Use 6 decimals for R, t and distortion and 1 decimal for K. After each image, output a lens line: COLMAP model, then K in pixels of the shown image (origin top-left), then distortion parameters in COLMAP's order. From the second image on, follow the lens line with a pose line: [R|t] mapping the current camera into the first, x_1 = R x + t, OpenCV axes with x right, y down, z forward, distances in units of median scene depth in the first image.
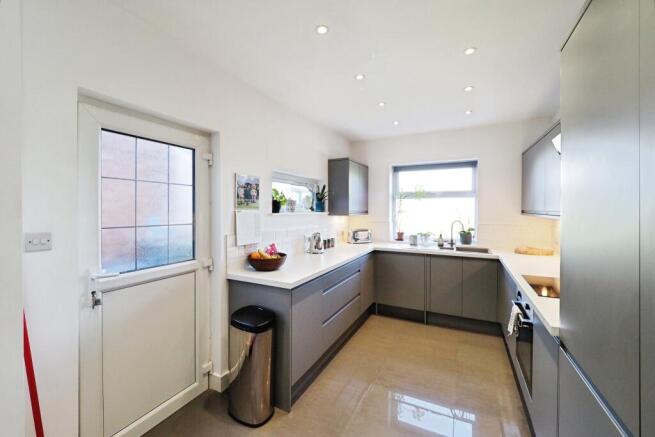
lens RADIAL K [[273.9, 0, 325.4], [0, 273.9, 214.4], [0, 0, 1]] dist [-0.009749, -0.000103]
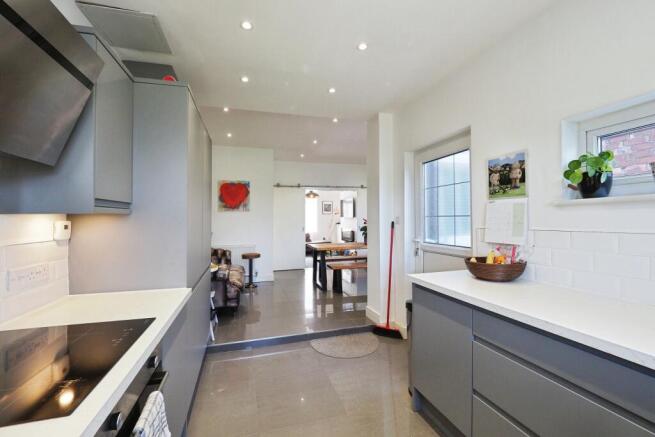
lens RADIAL K [[273.9, 0, 324.0], [0, 273.9, 217.4], [0, 0, 1]] dist [-0.009749, -0.000103]
pose [[-0.728437, 0.008755, -0.685057, 0.609000], [0.003281, 0.999951, 0.009291, 0.025767], [0.685105, 0.004520, -0.728430, 1.198784]]
